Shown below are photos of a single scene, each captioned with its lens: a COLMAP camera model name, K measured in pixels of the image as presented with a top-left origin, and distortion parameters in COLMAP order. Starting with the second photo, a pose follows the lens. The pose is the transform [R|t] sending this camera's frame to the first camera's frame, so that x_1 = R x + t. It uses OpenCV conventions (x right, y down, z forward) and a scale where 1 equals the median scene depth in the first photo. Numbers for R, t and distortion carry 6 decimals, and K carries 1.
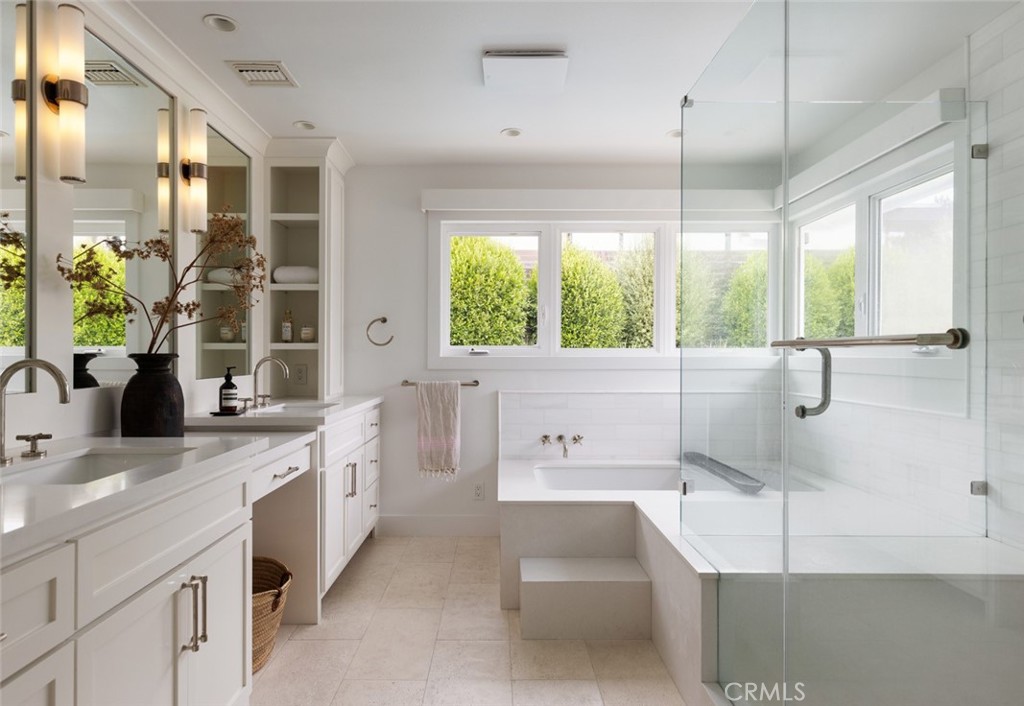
lens RADIAL K [[580.1, 0, 512.0], [0, 580.1, 353.0], [0, 0, 1]] dist [-0.005152, 0.001033]
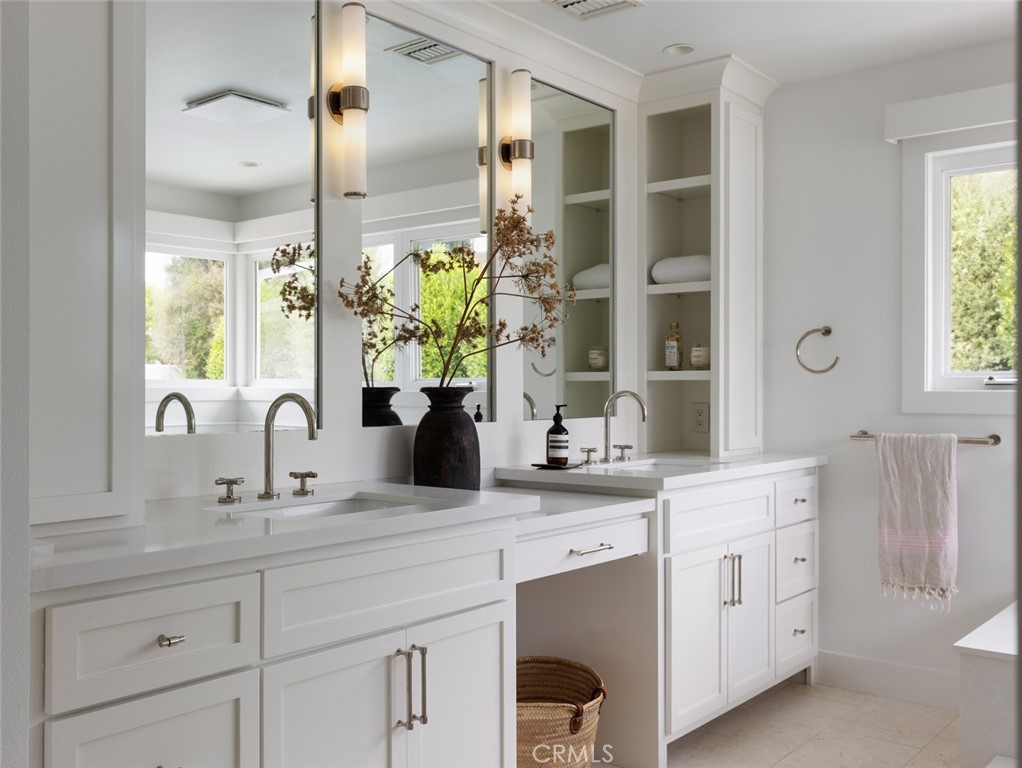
lens RADIAL K [[1004.6, 0, 511.0], [0, 1004.6, 384.0], [0, 0, 1]] dist [-0.007087, -0.014256]
pose [[0.768314, -0.003183, -0.640065, 0.294229], [0.002795, 0.999995, -0.001618, -0.000684], [0.640067, -0.000546, 0.768319, -0.033084]]
